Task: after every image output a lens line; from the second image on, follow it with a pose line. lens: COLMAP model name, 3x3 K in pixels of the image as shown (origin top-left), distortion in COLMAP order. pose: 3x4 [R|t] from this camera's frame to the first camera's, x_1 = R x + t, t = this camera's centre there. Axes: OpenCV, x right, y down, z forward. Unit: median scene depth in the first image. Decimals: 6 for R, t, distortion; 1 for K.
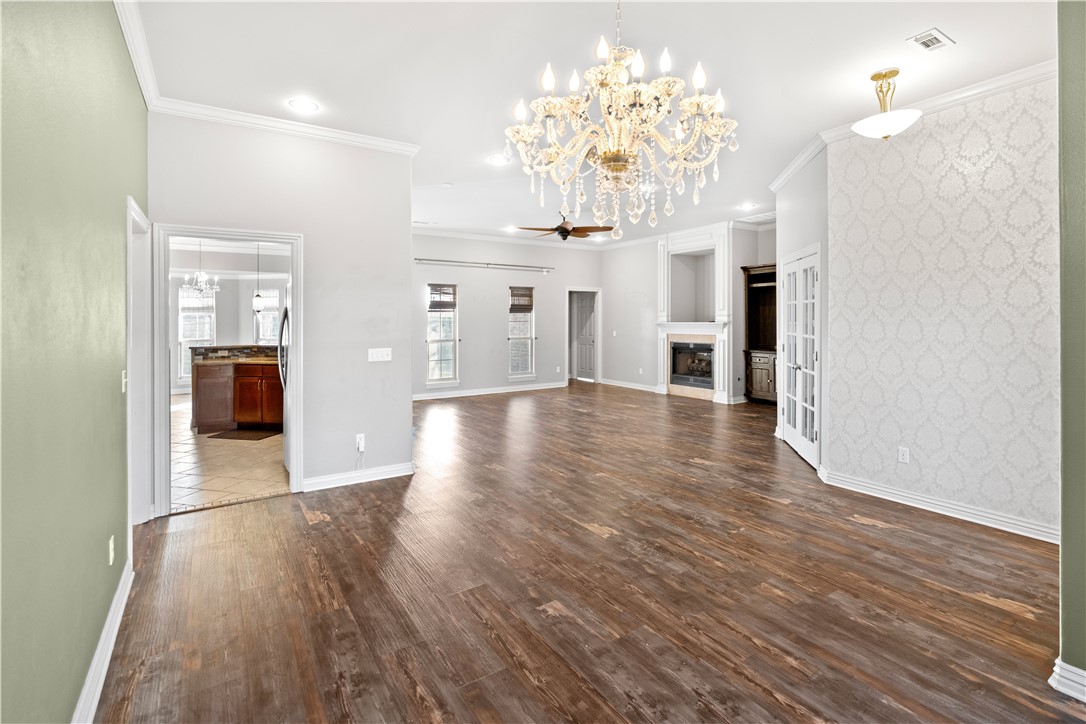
lens RADIAL K [[509.3, 0, 541.1], [0, 509.3, 323.6], [0, 0, 1]] dist [-0.001331, 0.000309]
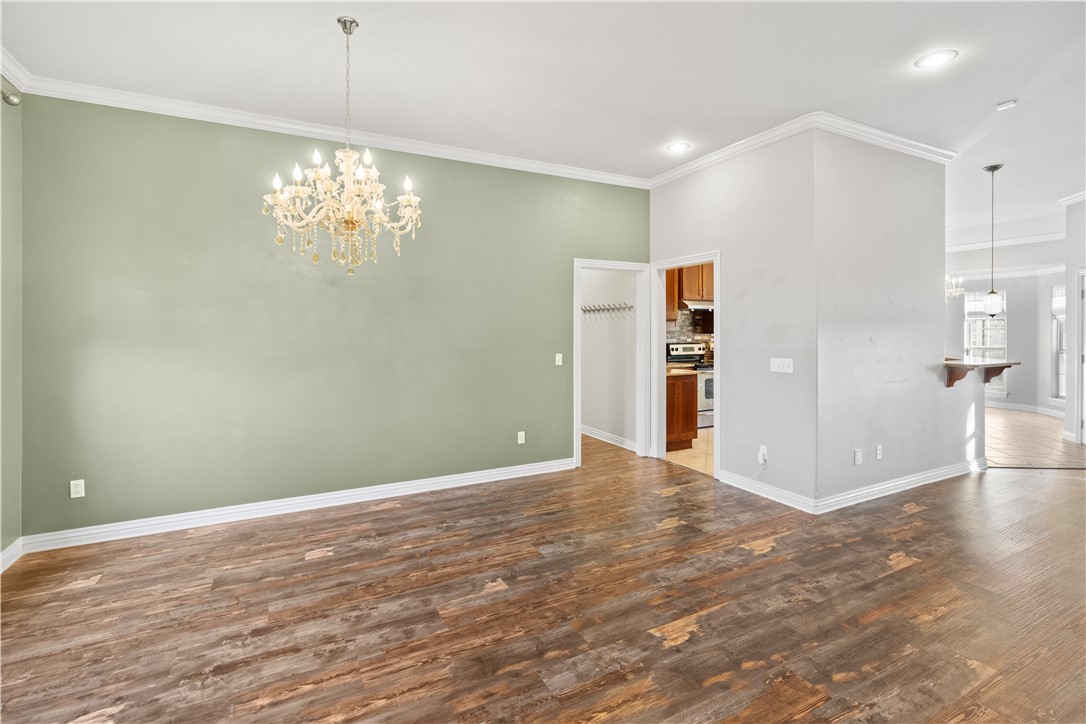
lens RADIAL K [[509.3, 0, 556.3], [0, 509.3, 329.2], [0, 0, 1]] dist [-0.001331, 0.000309]
pose [[-0.103576, 0.002469, -0.994618, 1.108724], [-0.001199, 0.999996, 0.002608, -0.008511], [0.994621, 0.001463, -0.103572, 1.229159]]
